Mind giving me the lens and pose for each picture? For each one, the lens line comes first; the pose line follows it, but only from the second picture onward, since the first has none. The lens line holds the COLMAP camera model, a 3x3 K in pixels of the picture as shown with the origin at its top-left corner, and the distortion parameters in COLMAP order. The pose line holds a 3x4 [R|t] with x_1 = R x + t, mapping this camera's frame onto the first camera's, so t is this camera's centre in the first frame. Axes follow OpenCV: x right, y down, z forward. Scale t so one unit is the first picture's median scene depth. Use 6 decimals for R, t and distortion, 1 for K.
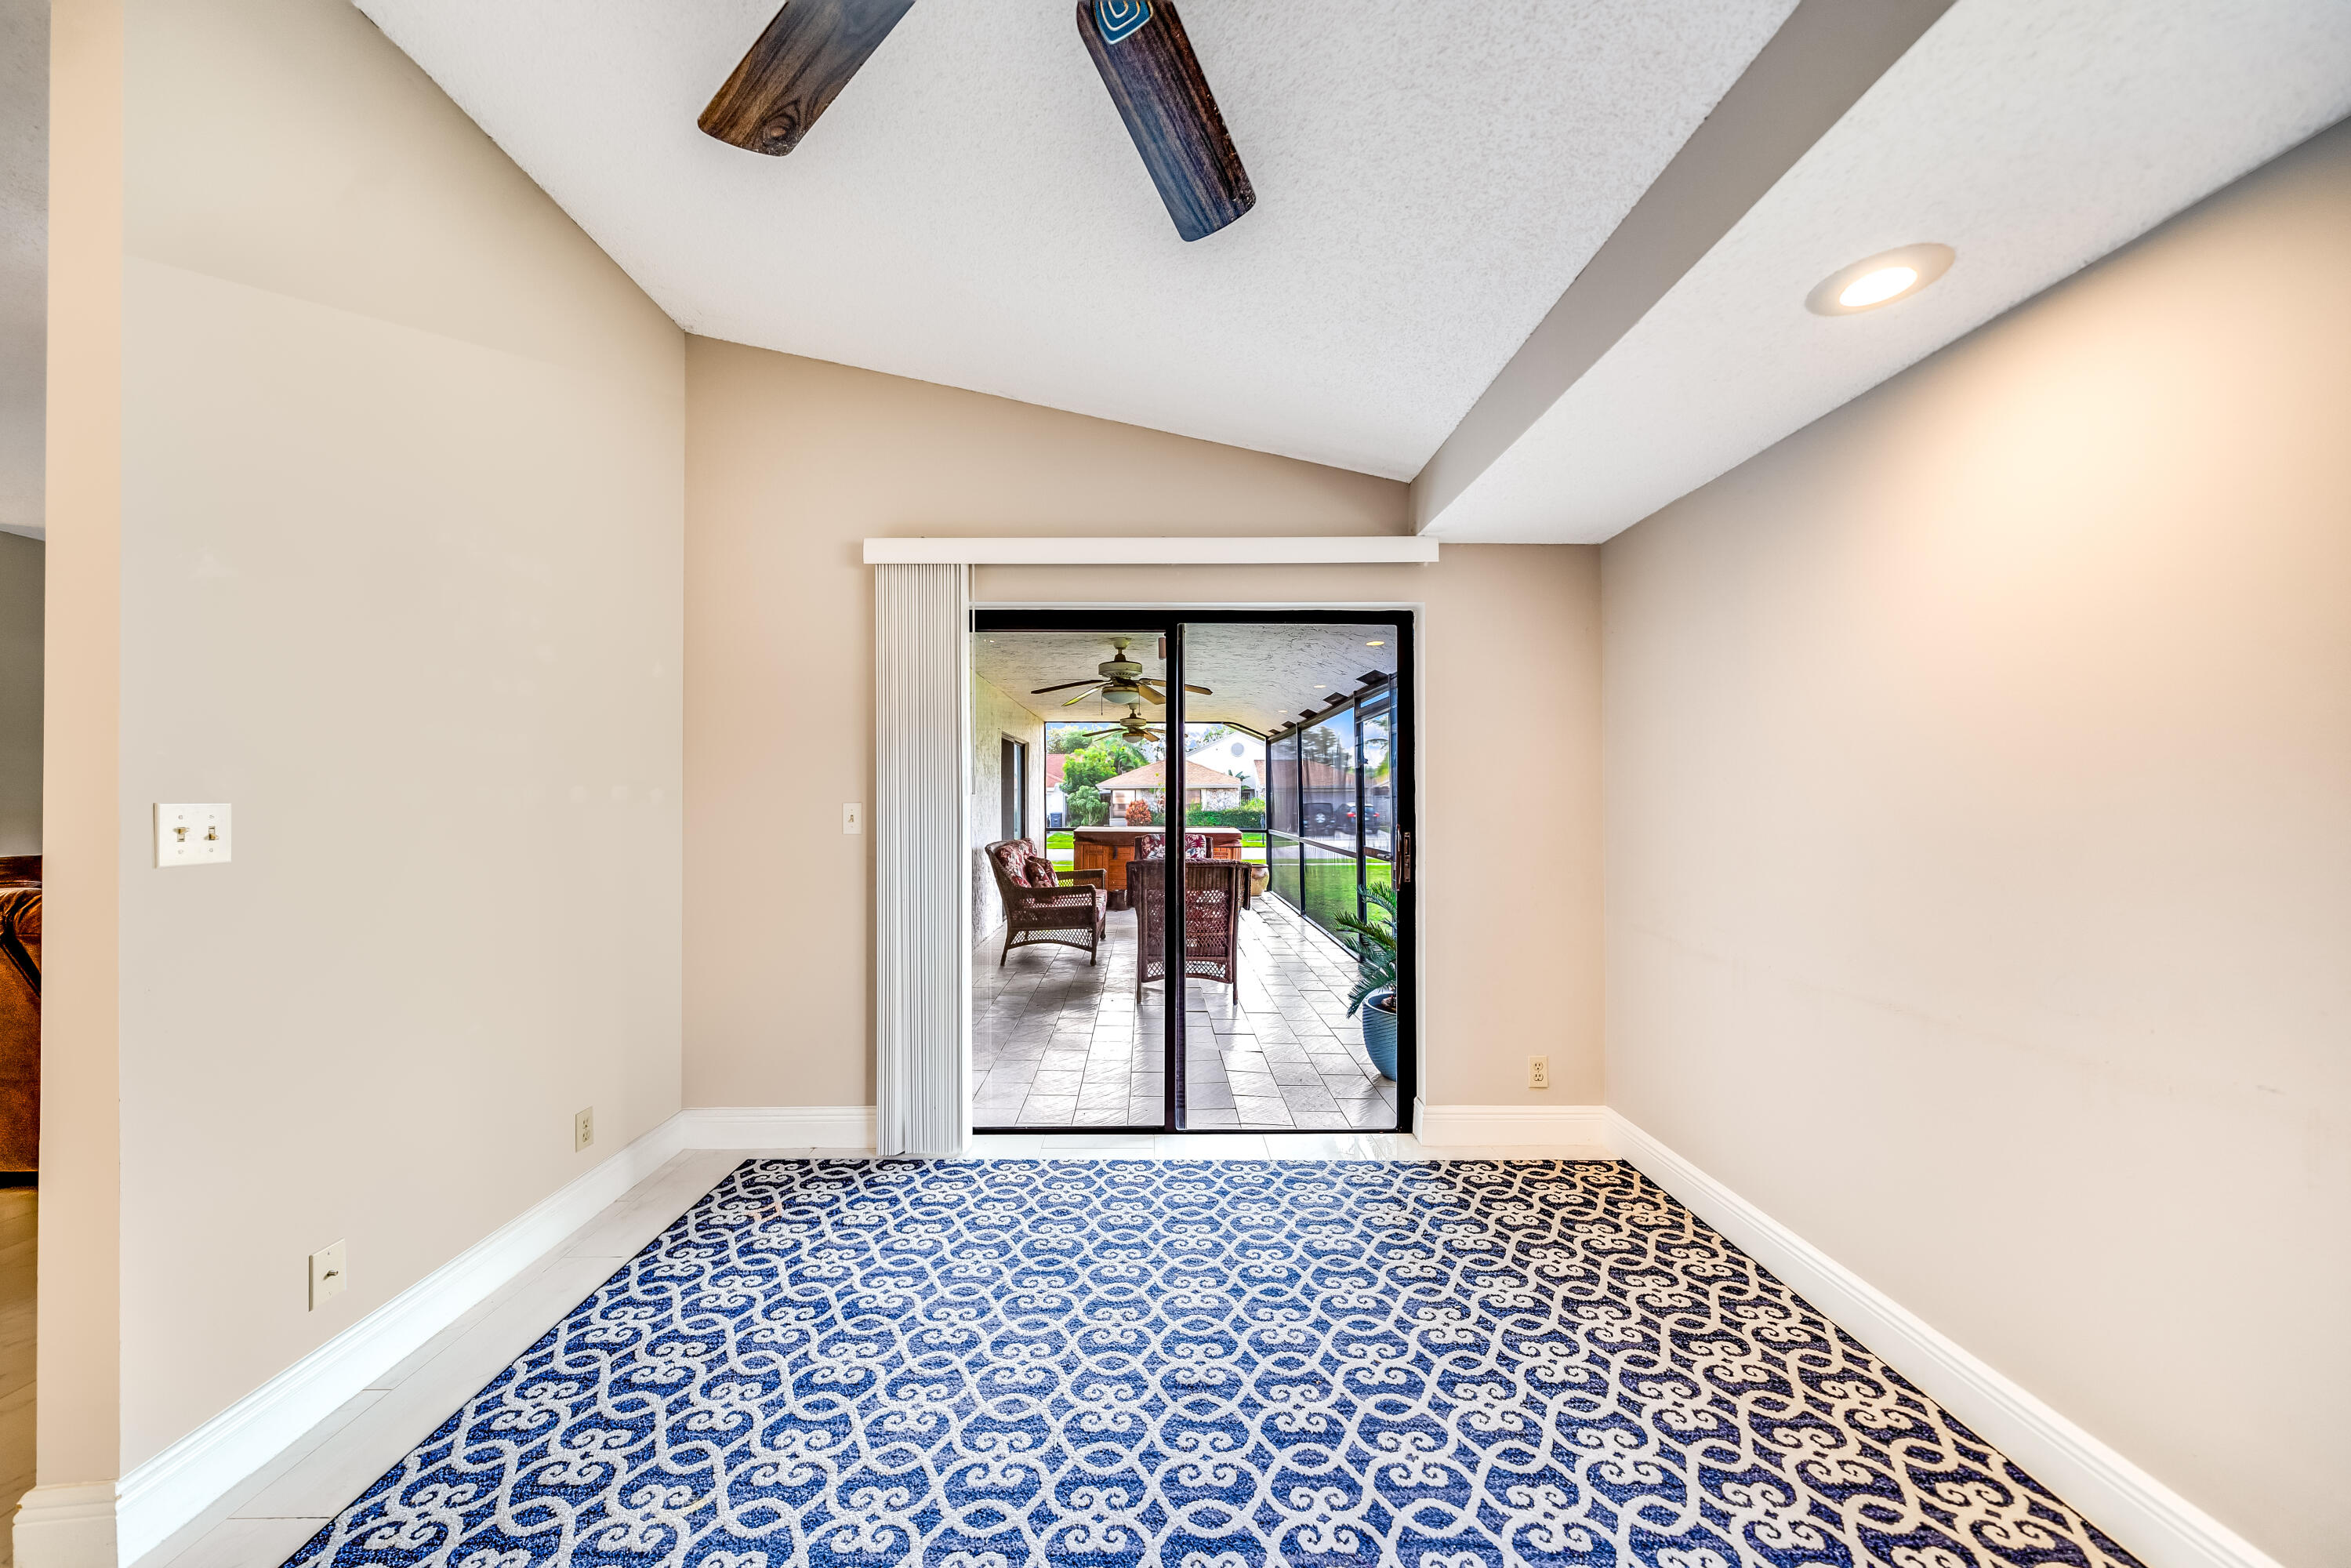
lens RADIAL K [[813.6, 0, 1159.6], [0, 813.6, 801.3], [0, 0, 1]] dist [-0.005202, 0.000069]
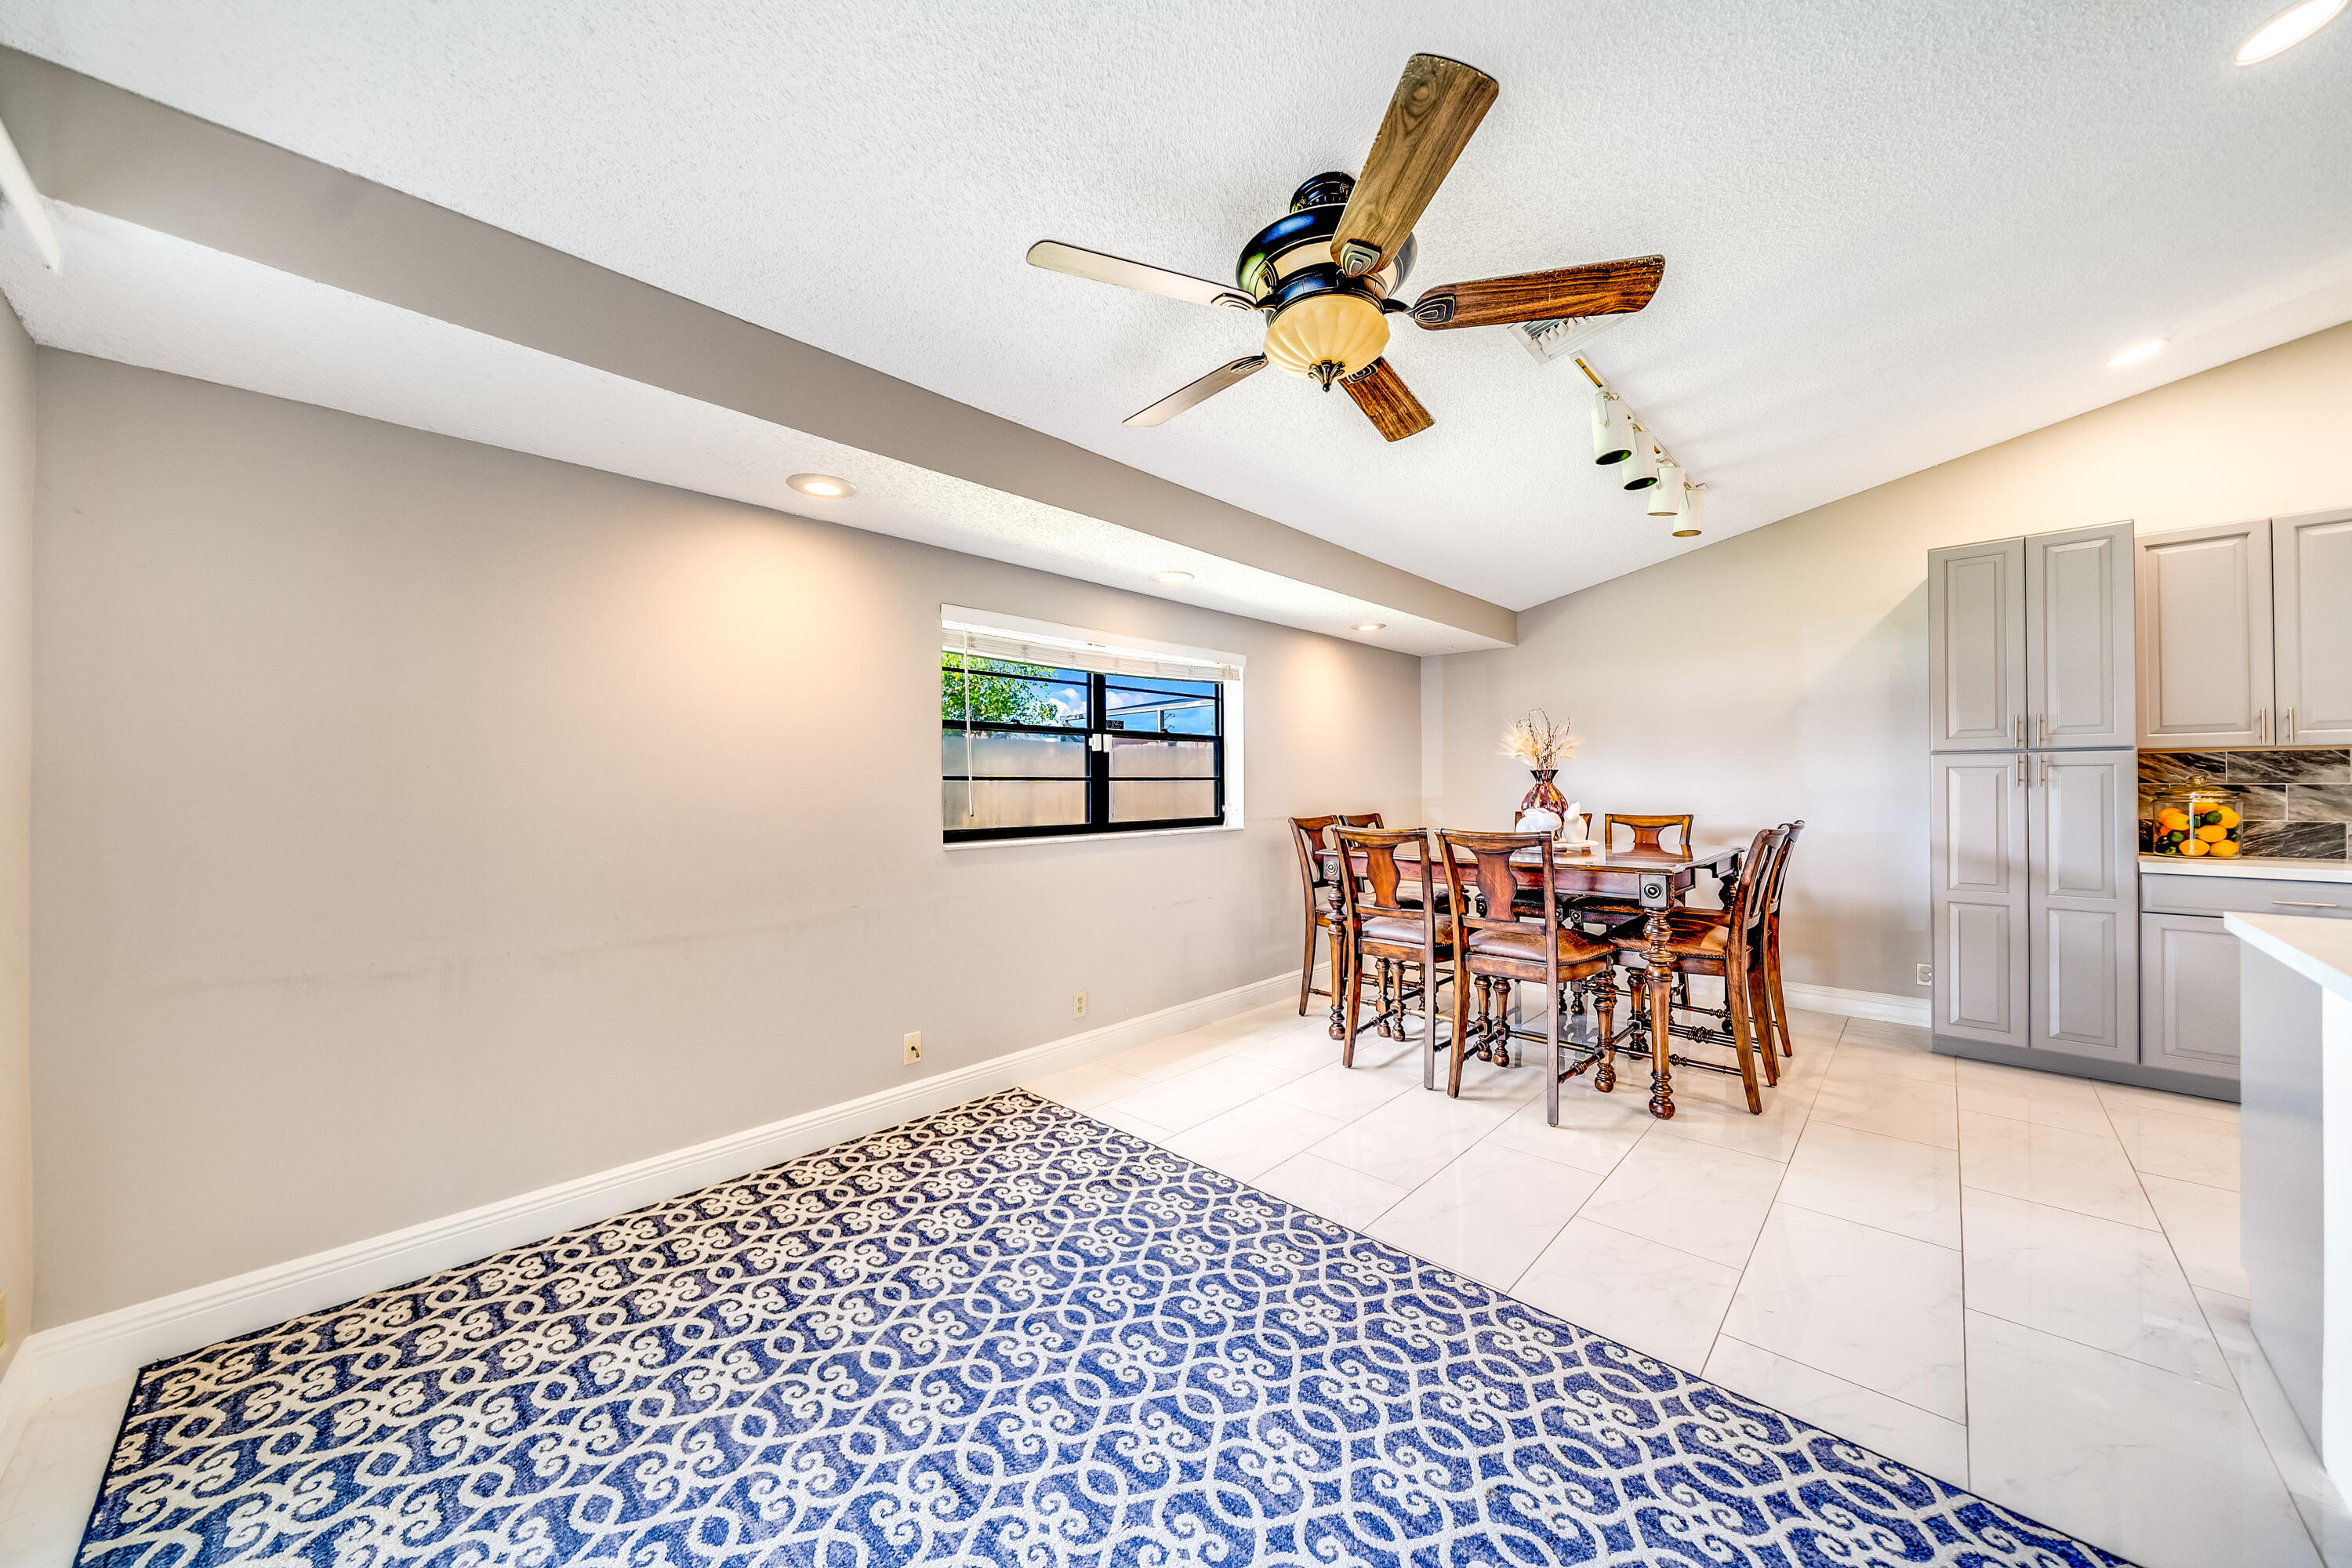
lens RADIAL K [[813.9, 0, 1171.3], [0, 813.9, 790.6], [0, 0, 1]] dist [-0.005202, 0.000069]
pose [[-0.720623, 0.002311, 0.693323, -0.431610], [0.008449, 0.999949, 0.005448, 0.000679], [-0.693276, 0.009783, -0.720606, 0.891390]]
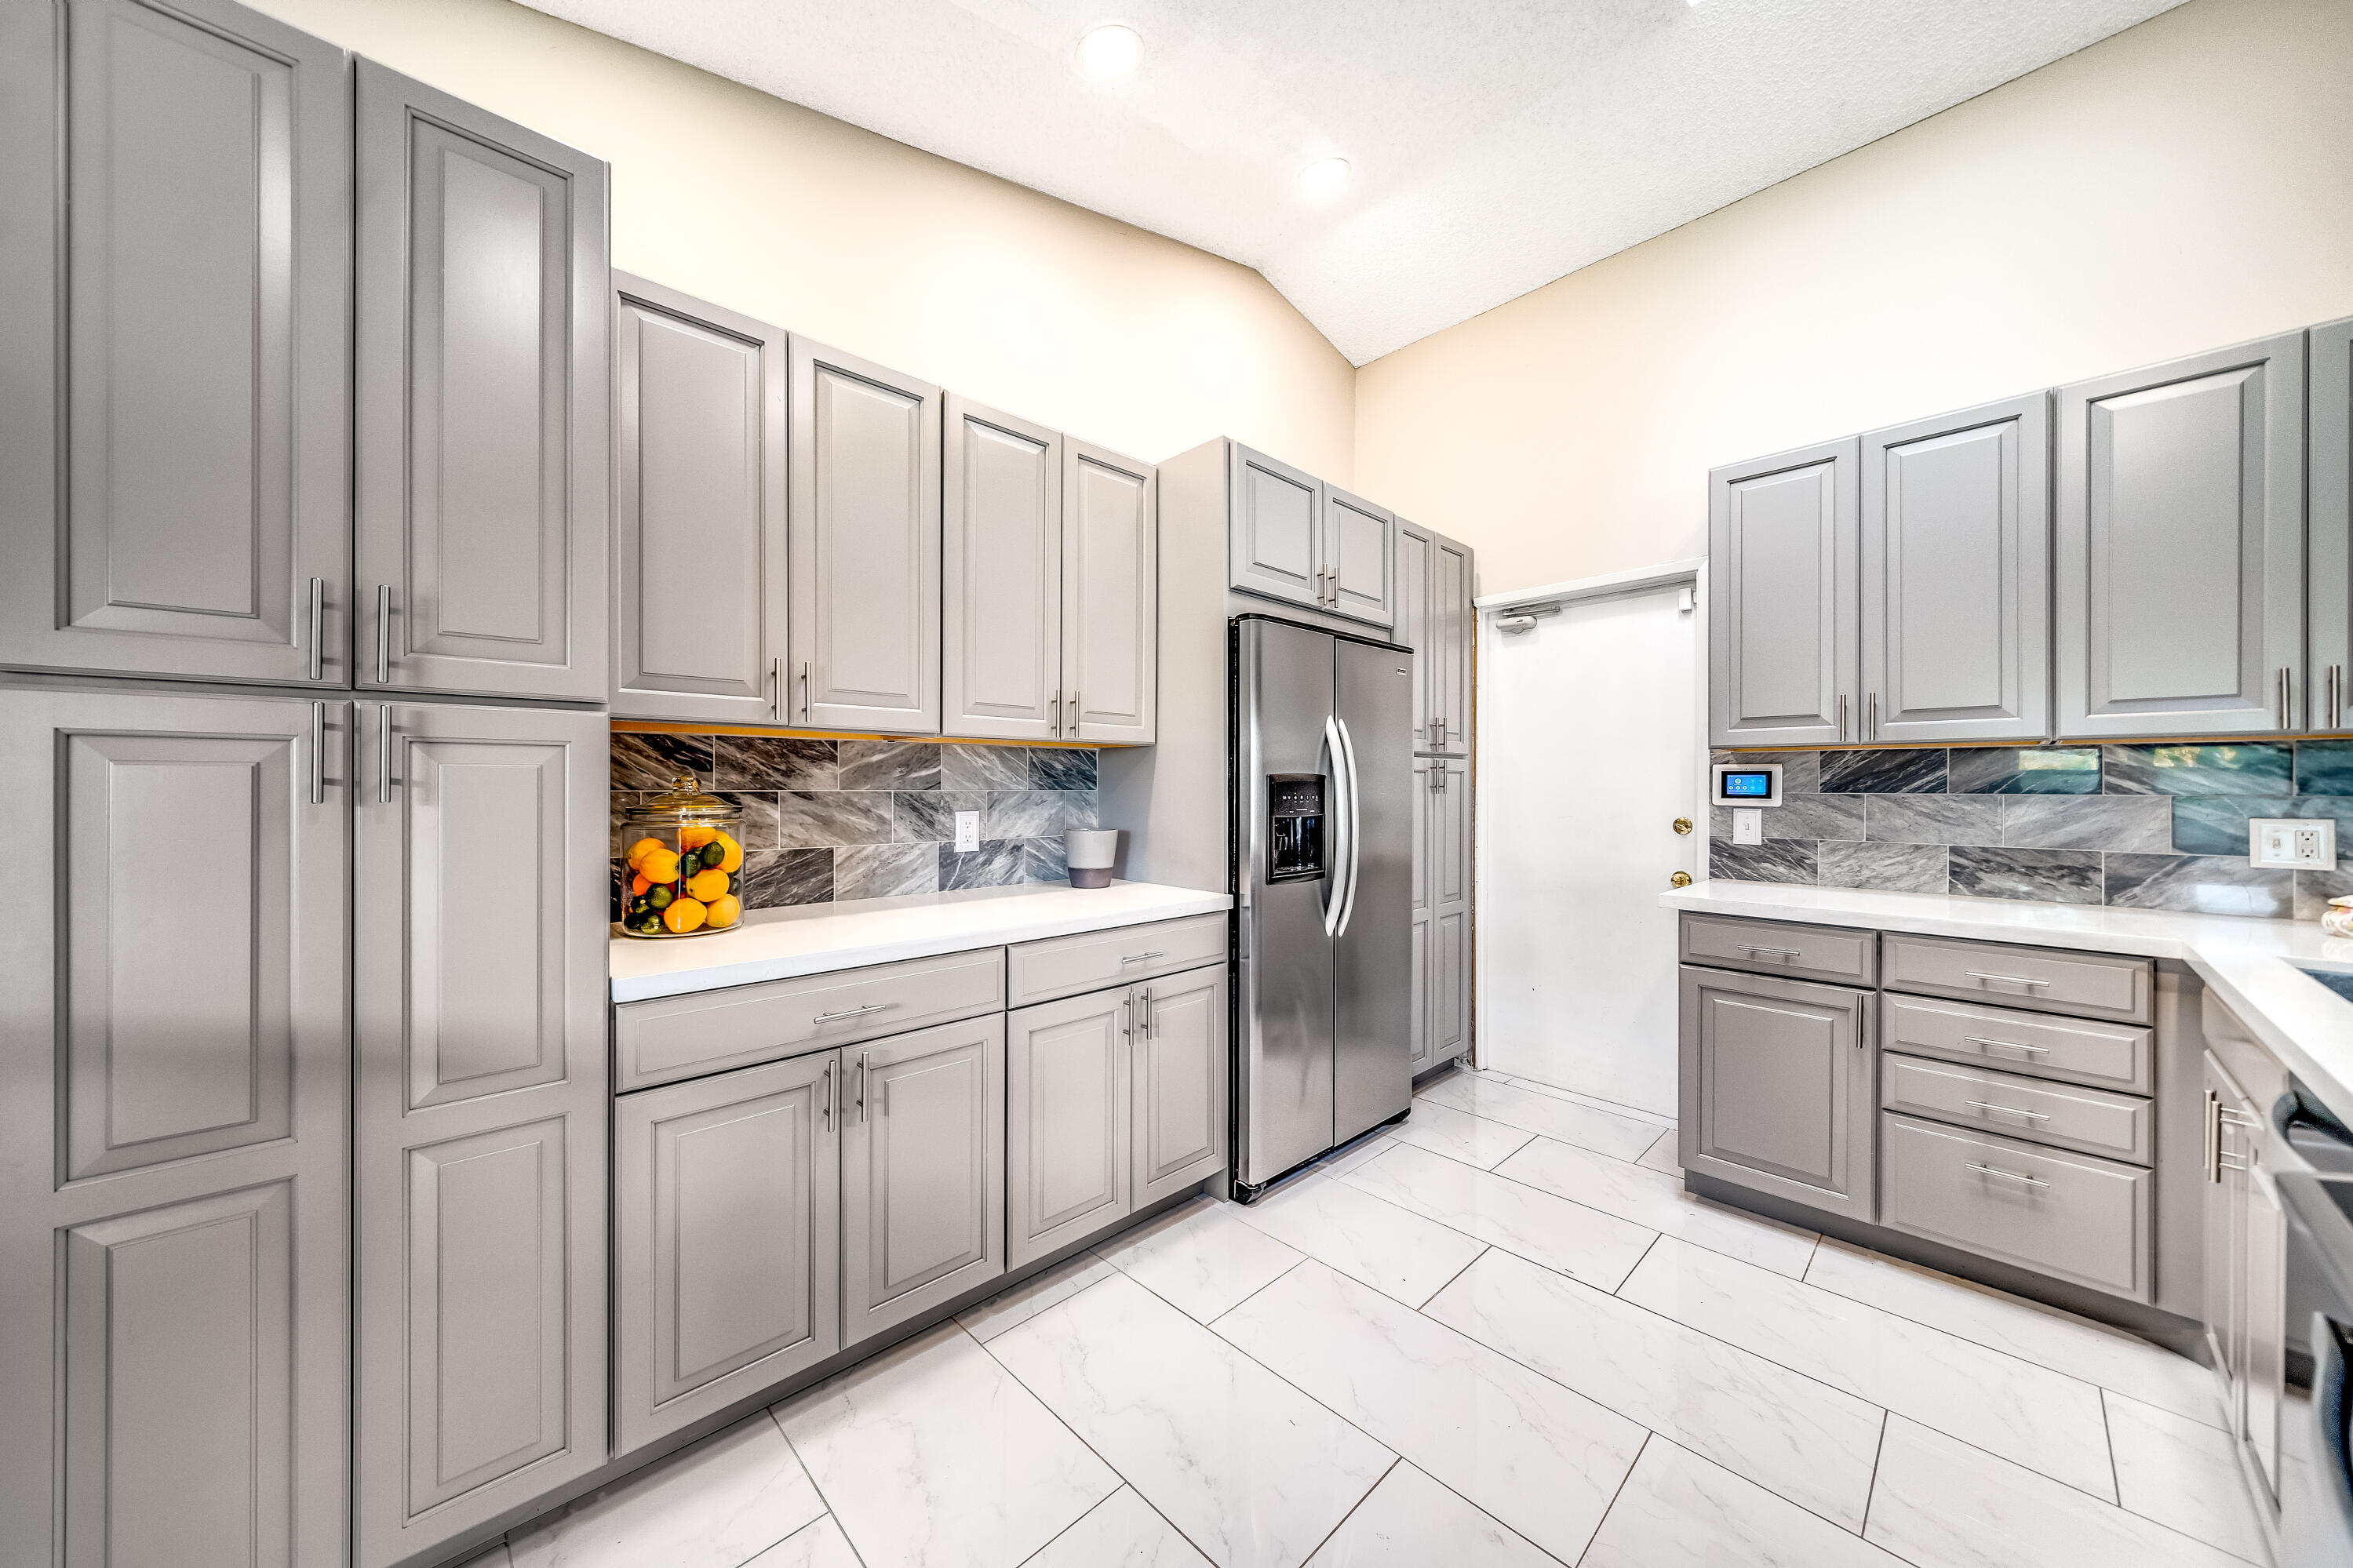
lens RADIAL K [[825.3, 0, 1178.0], [0, 825.3, 779.0], [0, 0, 1]] dist [0.002947, 0.000398]
pose [[-0.718663, -0.001789, -0.695356, -0.527373], [-0.001037, 0.999998, -0.001501, 0.001125], [0.695358, -0.000358, -0.718664, -0.326106]]
